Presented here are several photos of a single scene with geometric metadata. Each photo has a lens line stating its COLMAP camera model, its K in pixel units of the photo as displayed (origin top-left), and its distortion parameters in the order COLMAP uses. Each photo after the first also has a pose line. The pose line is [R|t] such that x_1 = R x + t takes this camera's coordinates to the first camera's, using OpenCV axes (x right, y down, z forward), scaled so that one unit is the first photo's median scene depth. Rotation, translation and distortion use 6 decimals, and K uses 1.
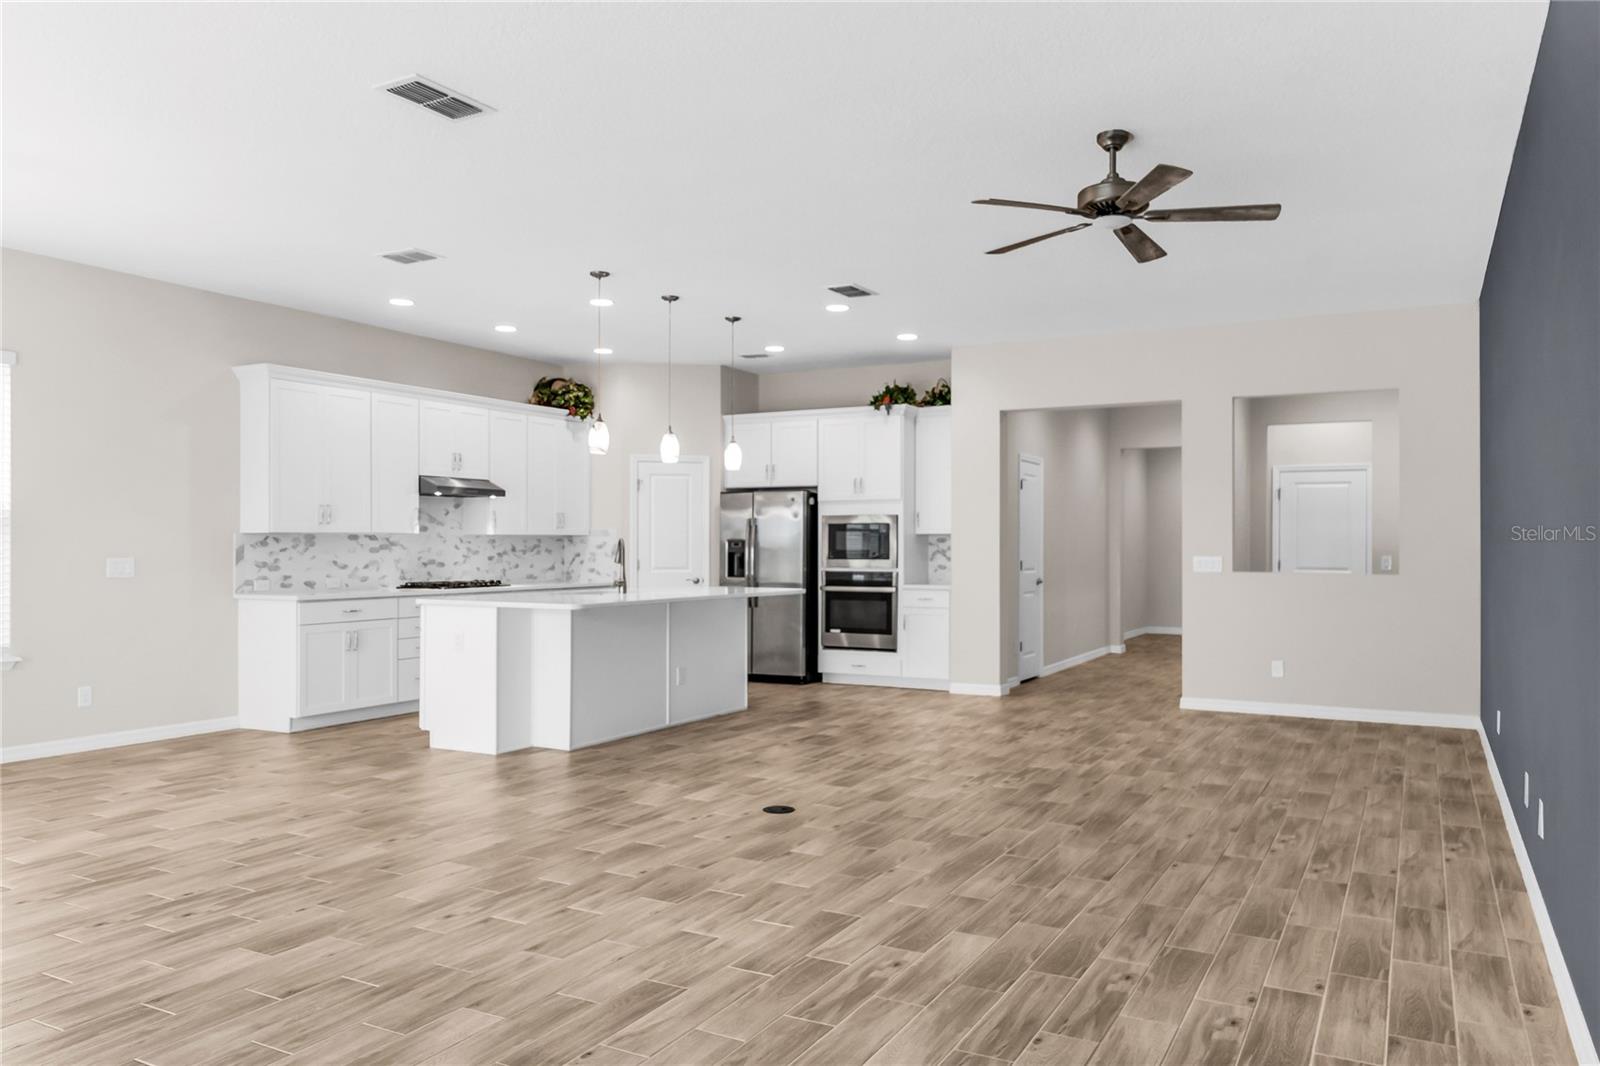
lens RADIAL K [[1134.5, 0, 821.0], [0, 1134.5, 545.6], [0, 0, 1]] dist [0.006409, -0.001929]
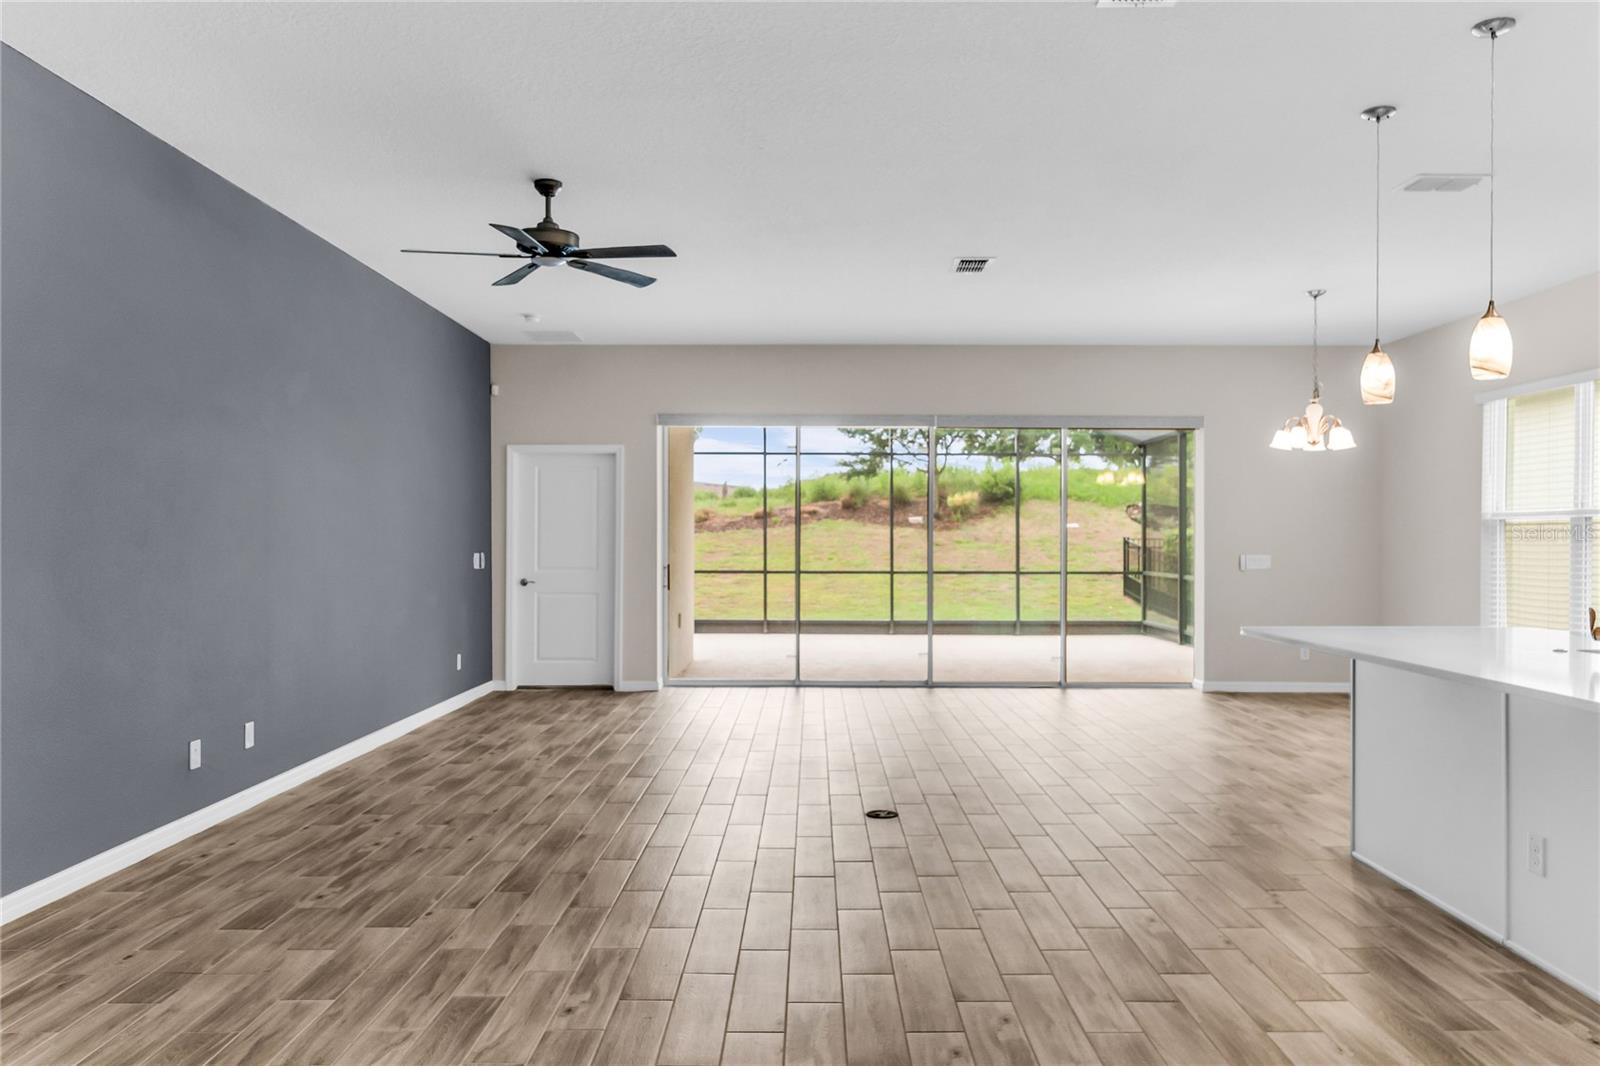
lens RADIAL K [[1134.5, 0, 821.0], [0, 1134.5, 545.6], [0, 0, 1]] dist [0.006409, -0.001929]
pose [[-0.879392, -0.004275, -0.476078, 0.264528], [-0.006767, 0.999971, 0.003521, -0.003714], [0.476050, 0.006318, -0.879396, 1.009355]]
